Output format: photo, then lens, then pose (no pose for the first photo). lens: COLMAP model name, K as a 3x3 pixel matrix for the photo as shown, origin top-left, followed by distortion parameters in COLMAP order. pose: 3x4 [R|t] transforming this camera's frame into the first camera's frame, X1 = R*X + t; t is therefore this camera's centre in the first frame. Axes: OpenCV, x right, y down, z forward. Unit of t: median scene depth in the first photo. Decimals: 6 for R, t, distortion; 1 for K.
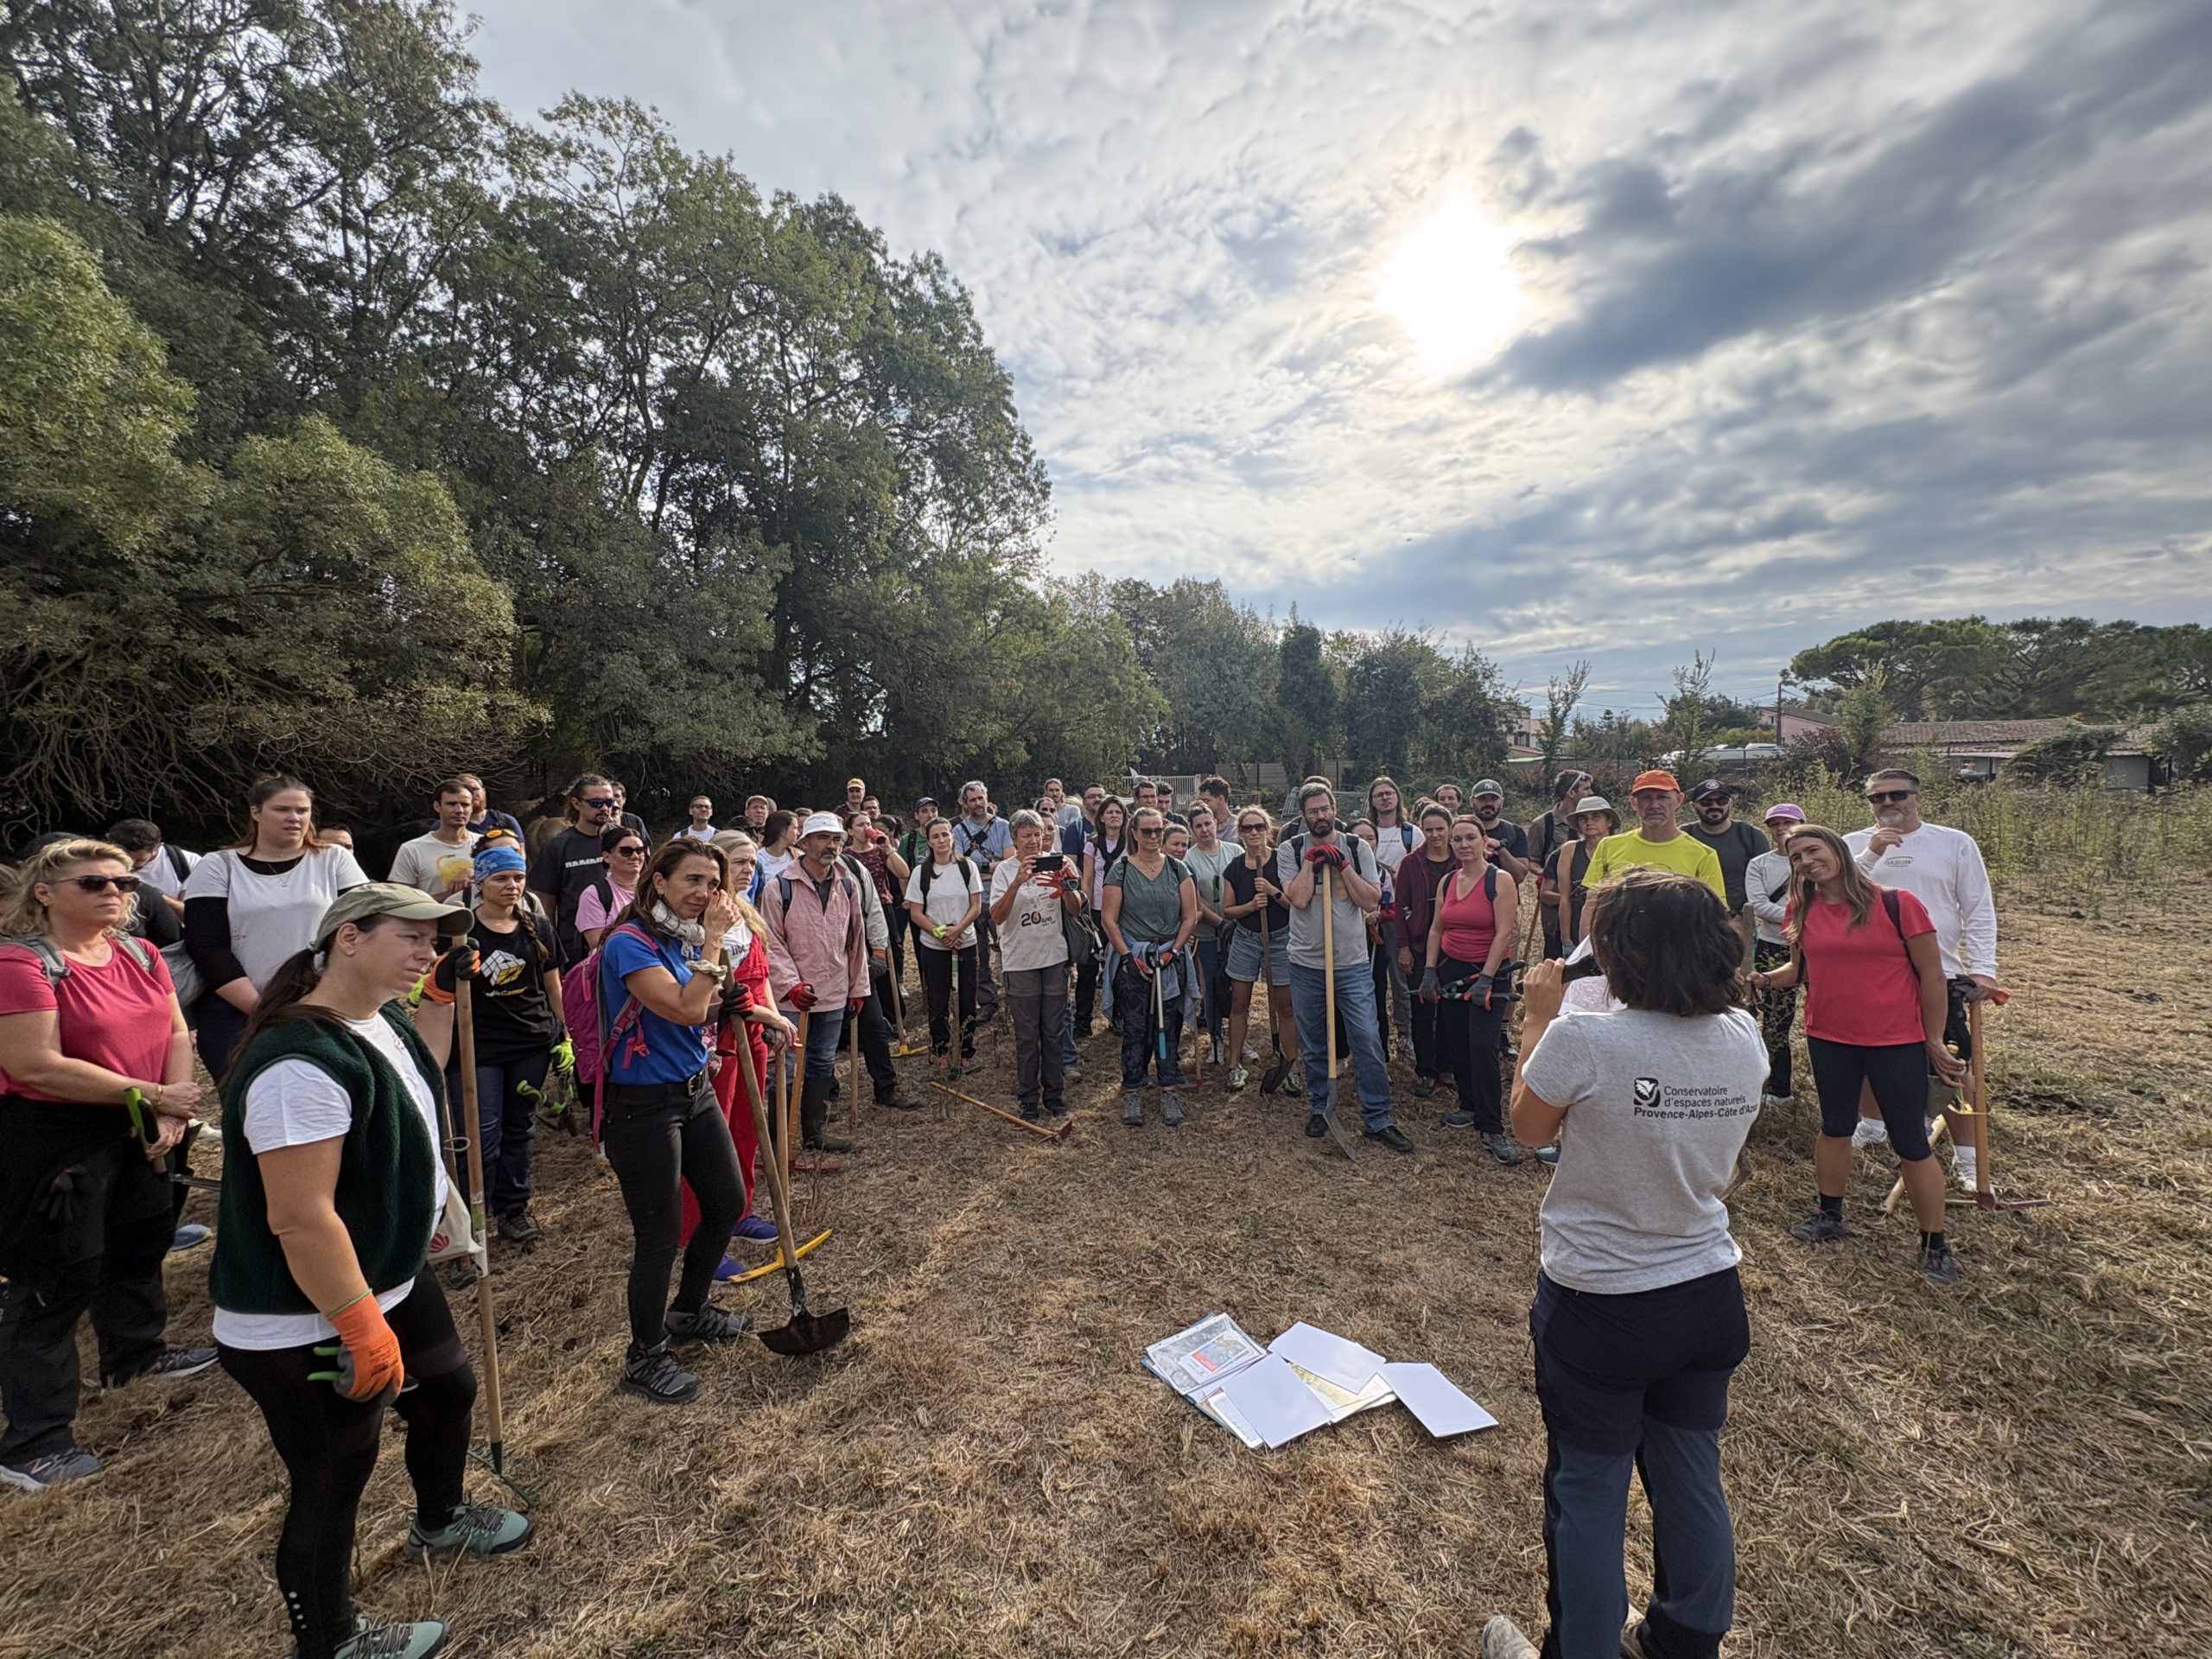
lens RADIAL K [[898.9, 0, 1106.0], [0, 898.9, 829.5], [0, 0, 1]] dist [-0.000169, 0.000151]
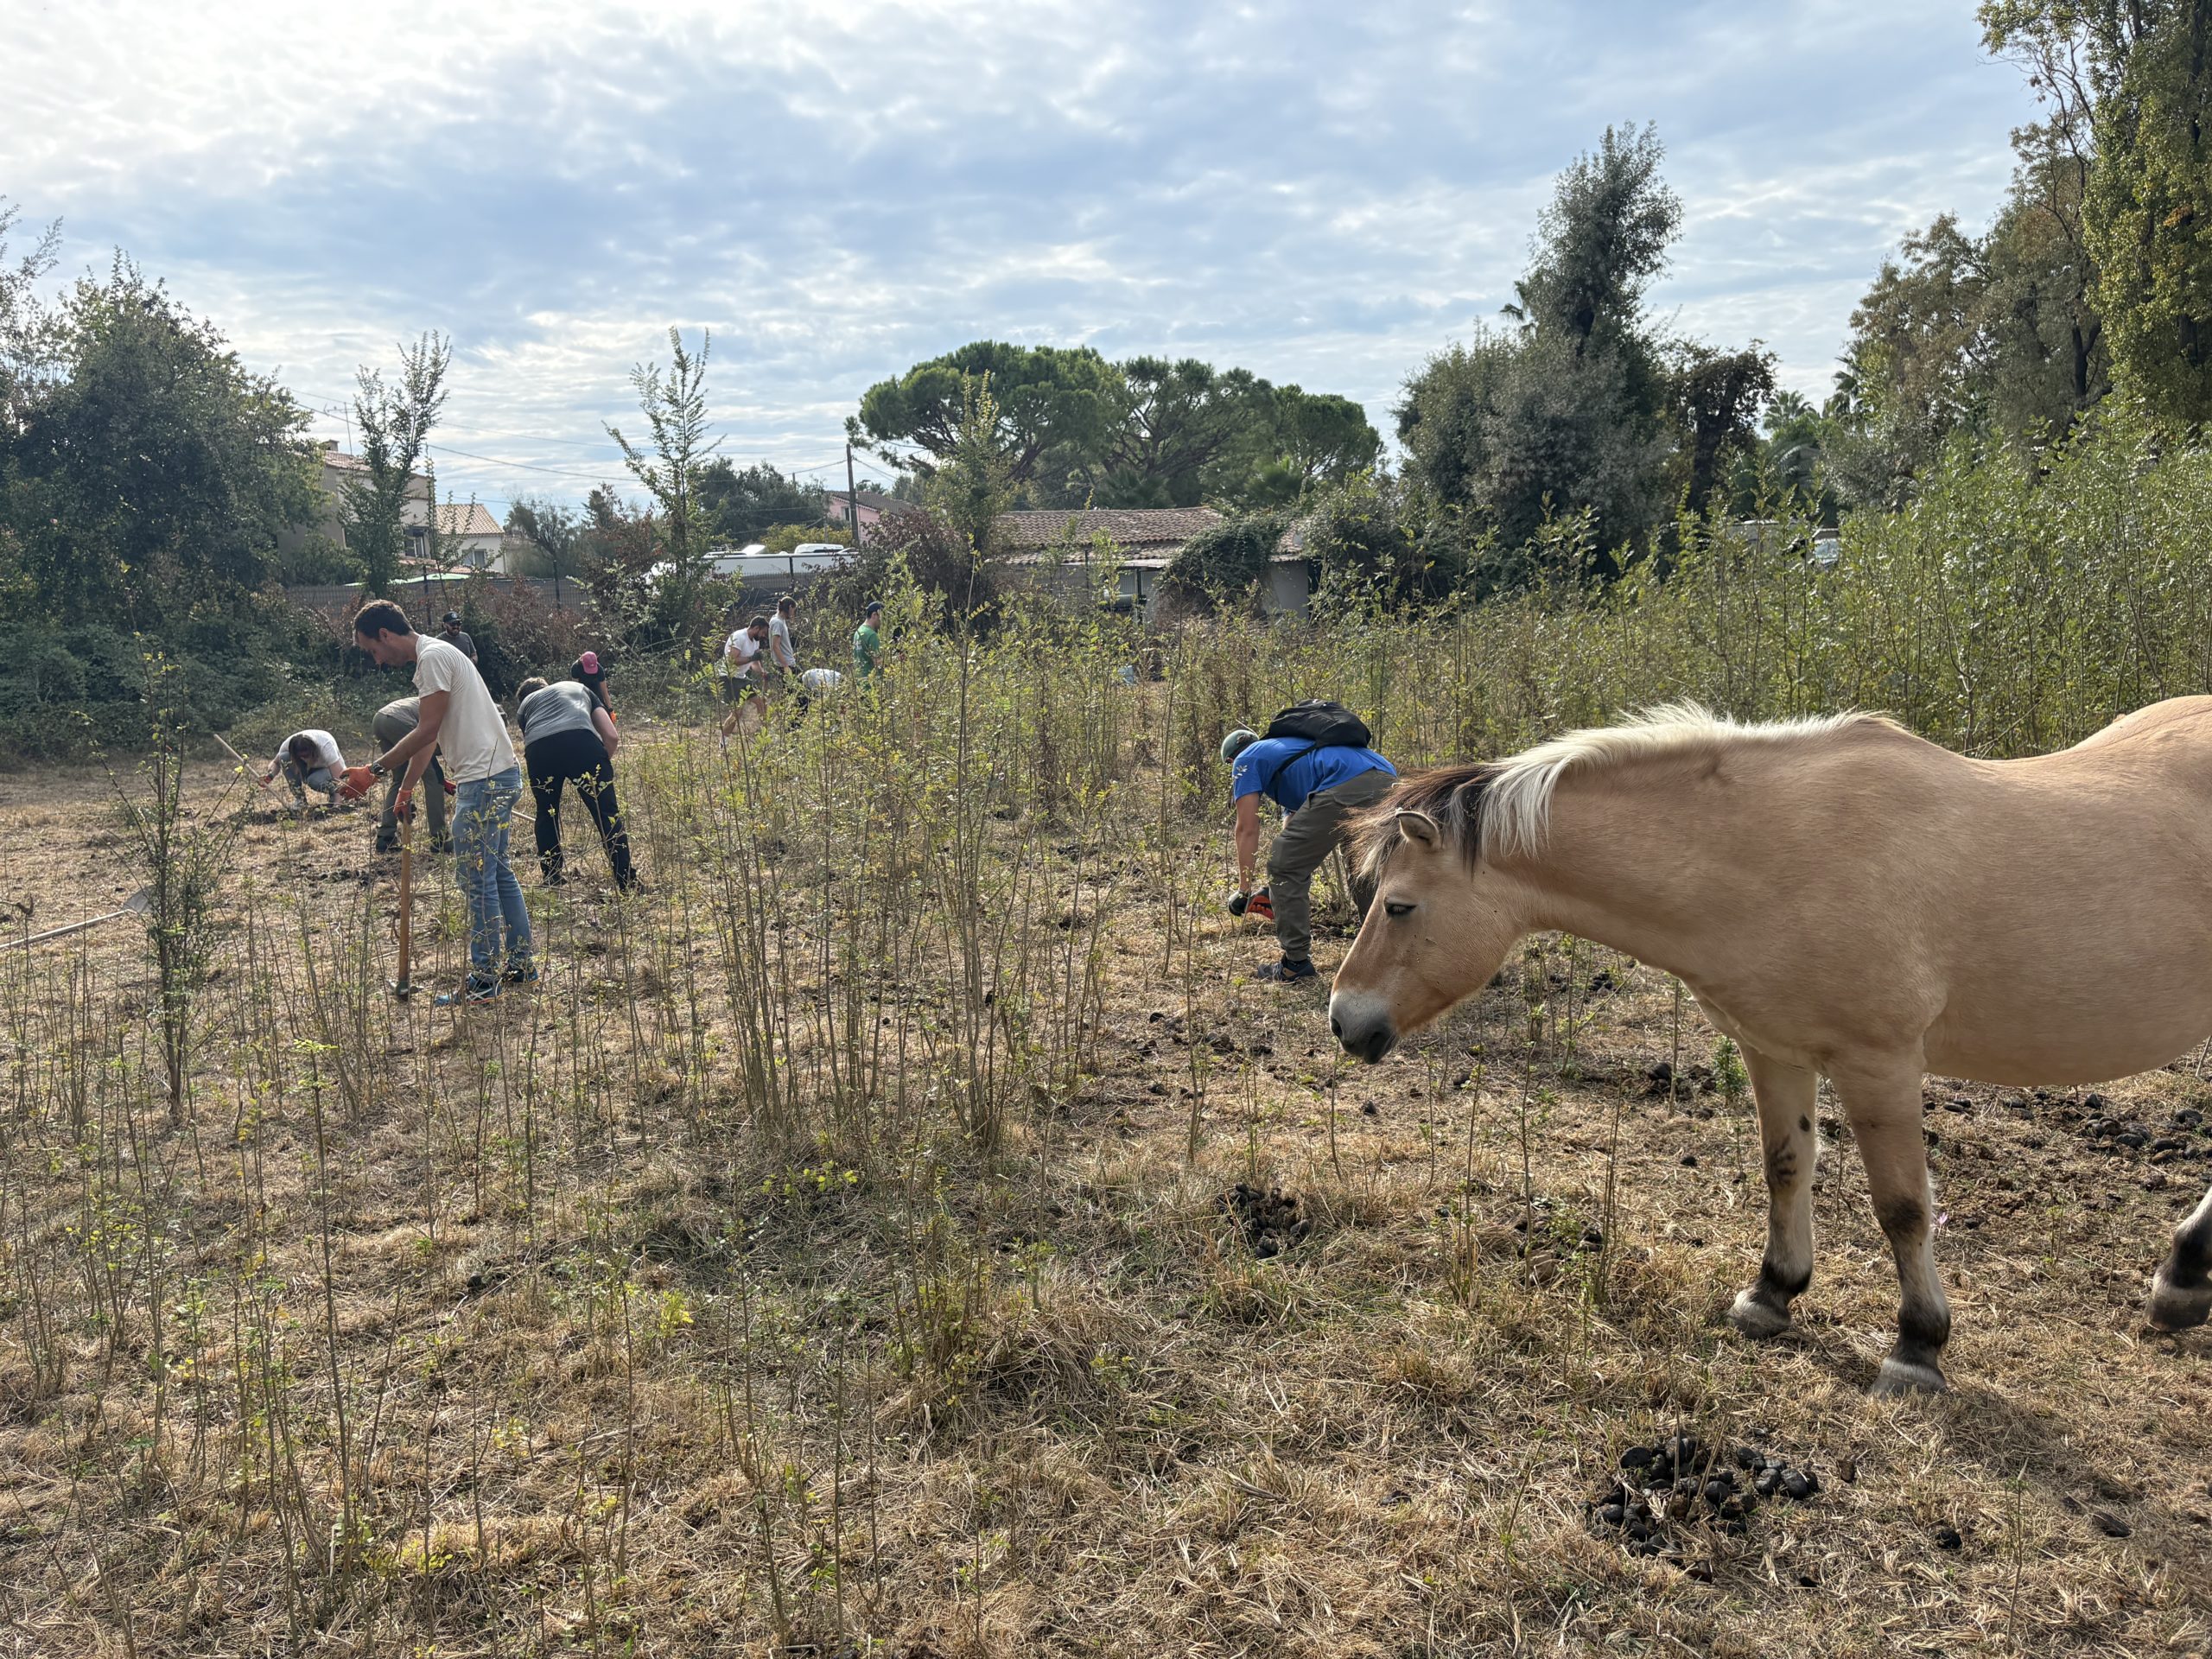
lens RADIAL K [[1672.4, 0, 1106.0], [0, 1672.4, 829.5], [0, 0, 1]] dist [0.104107, 0.000574]
pose [[0.709890, -0.116357, 0.694634, 0.107409], [0.071578, 0.993071, 0.093198, -0.007800], [-0.700666, -0.016440, 0.713300, 0.133248]]
